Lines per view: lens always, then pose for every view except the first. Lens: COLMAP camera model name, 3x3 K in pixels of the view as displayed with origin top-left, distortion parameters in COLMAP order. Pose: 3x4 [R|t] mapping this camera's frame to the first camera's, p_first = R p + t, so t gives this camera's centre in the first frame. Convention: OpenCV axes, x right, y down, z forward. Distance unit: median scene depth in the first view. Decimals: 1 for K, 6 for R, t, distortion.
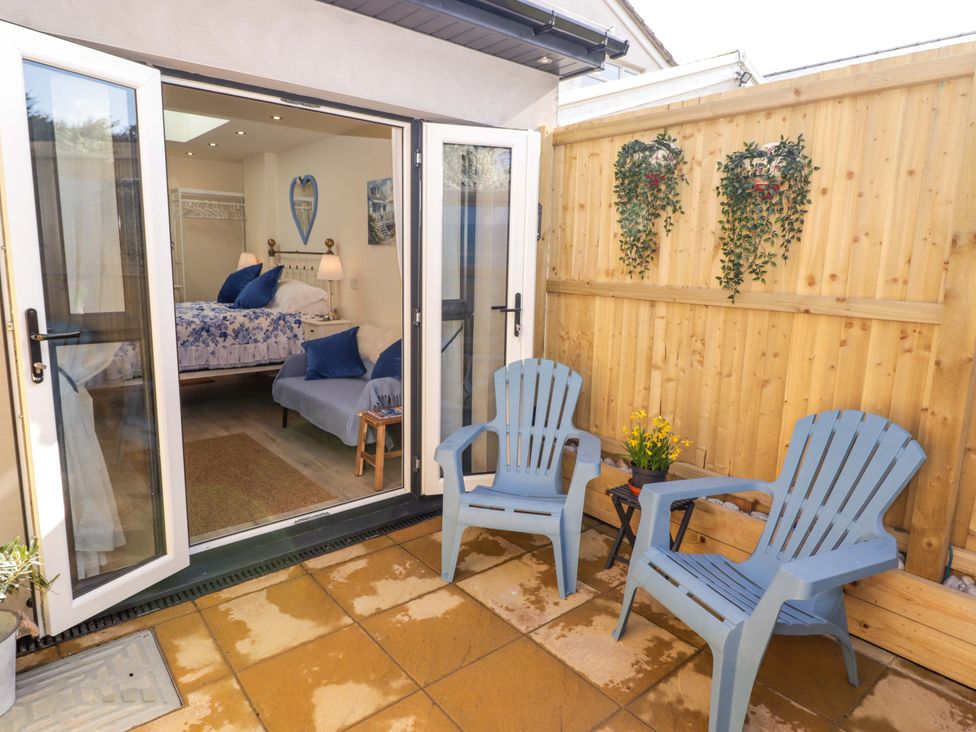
lens RADIAL K [[581.2, 0, 488.0], [0, 581.2, 366.0], [0, 0, 1]] dist [0.000213, -0.000004]
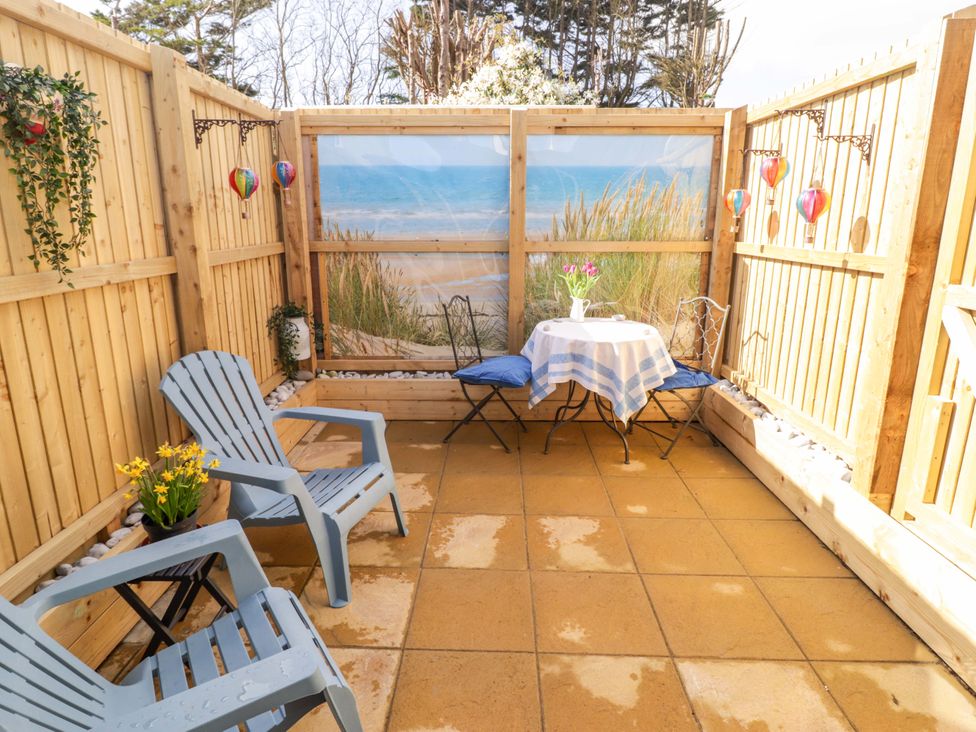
lens RADIAL K [[581.2, 0, 488.0], [0, 581.2, 366.0], [0, 0, 1]] dist [0.000213, -0.000004]
pose [[-0.762510, -0.174771, 0.622923, -0.520499], [0.112504, 0.912335, 0.393685, -0.279596], [-0.637119, 0.370270, -0.676002, 1.354127]]
